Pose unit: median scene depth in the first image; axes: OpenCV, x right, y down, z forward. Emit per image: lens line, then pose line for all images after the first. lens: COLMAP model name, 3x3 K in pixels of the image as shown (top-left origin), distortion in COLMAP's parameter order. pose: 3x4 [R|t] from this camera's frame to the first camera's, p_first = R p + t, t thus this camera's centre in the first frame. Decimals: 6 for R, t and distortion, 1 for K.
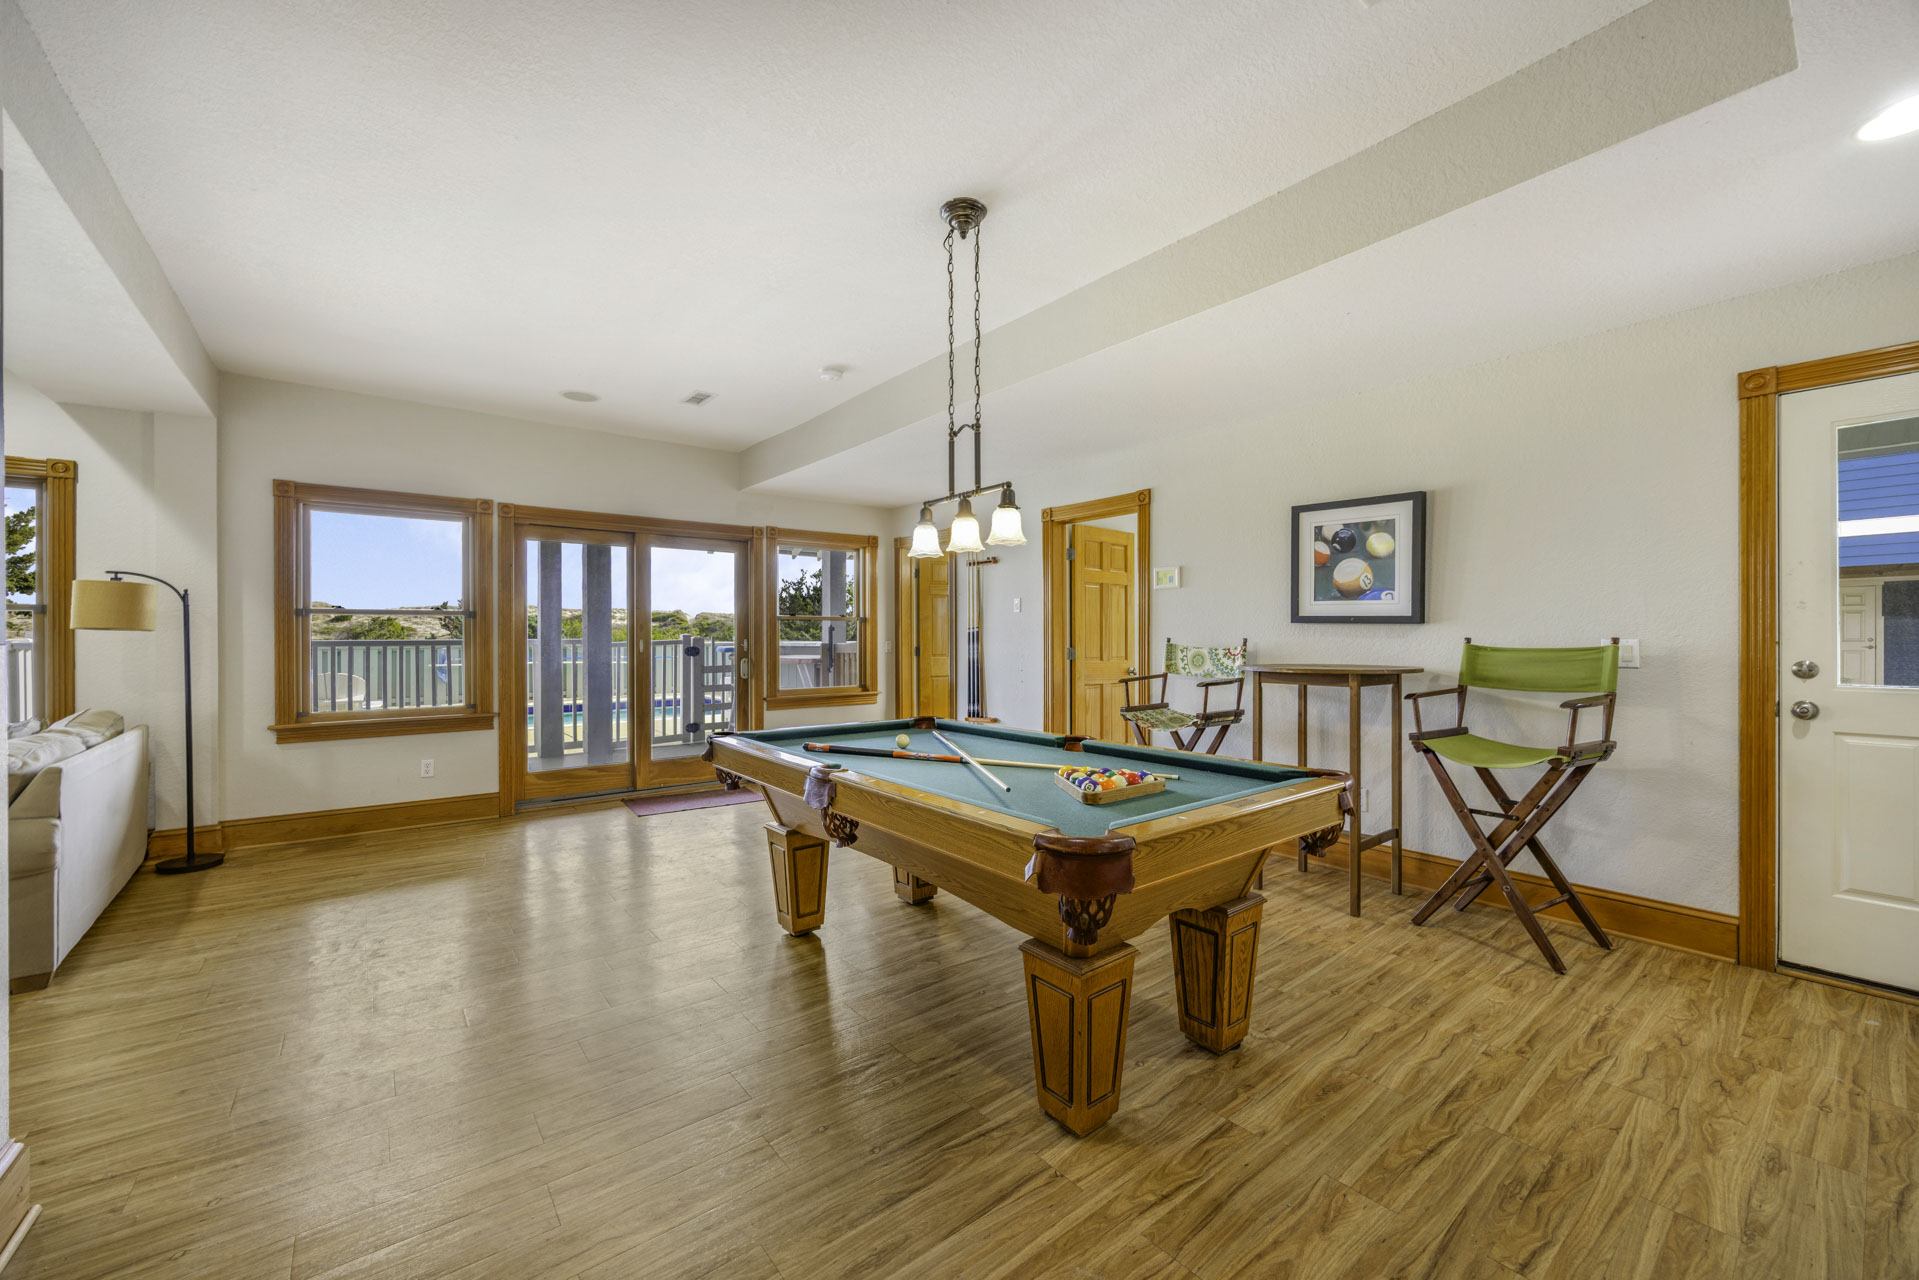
lens RADIAL K [[736.8, 0, 959.7], [0, 736.8, 648.1], [0, 0, 1]] dist [-0.003065, -0.000129]
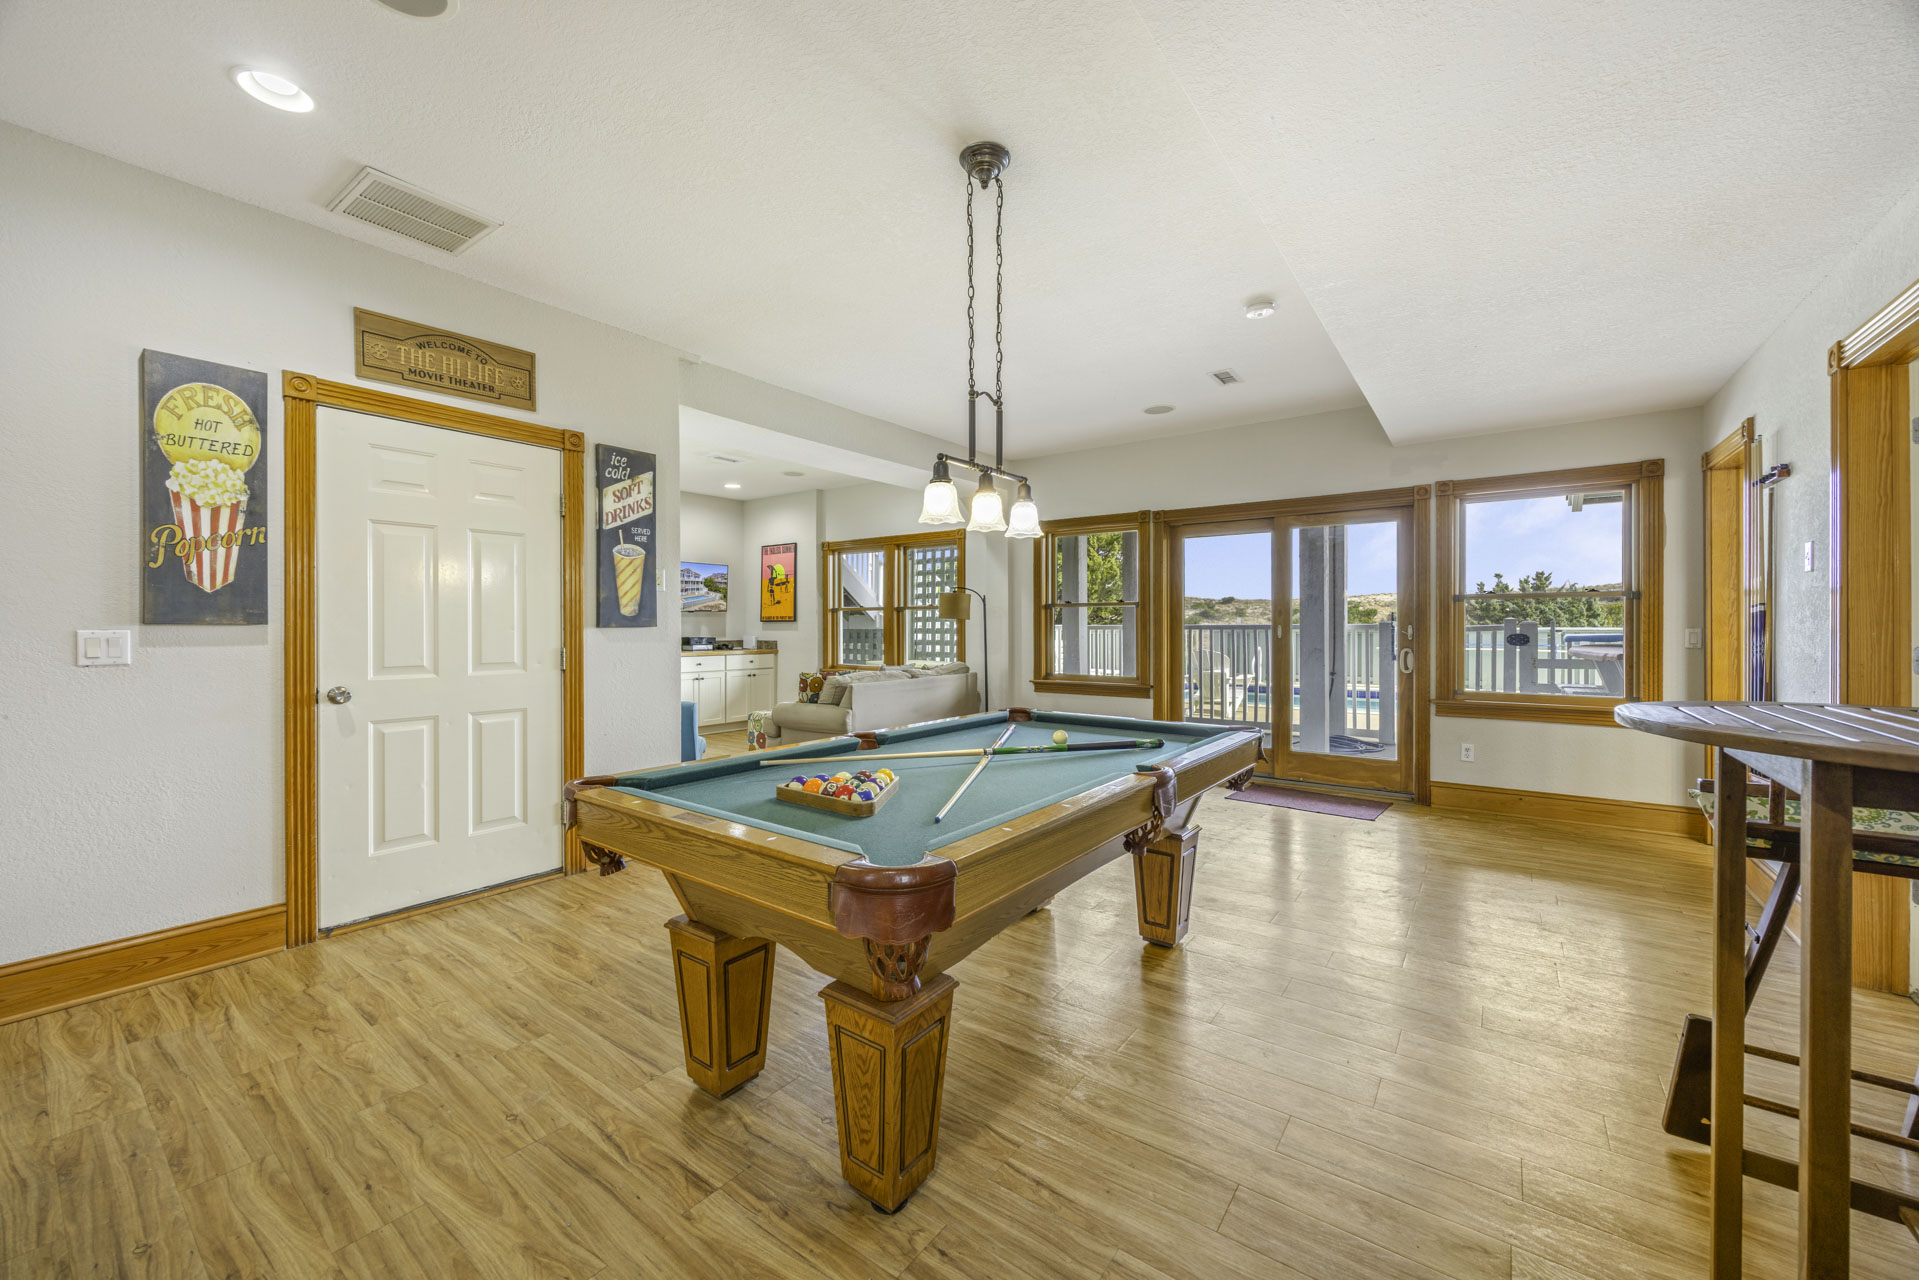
lens RADIAL K [[736.8, 0, 961.4], [0, 736.8, 629.5], [0, 0, 1]] dist [-0.003065, -0.000129]
pose [[0.257845, 0.008196, -0.966151, 0.509232], [-0.012256, 0.999911, 0.005211, -0.006737], [0.966108, 0.010498, 0.257923, 0.423557]]
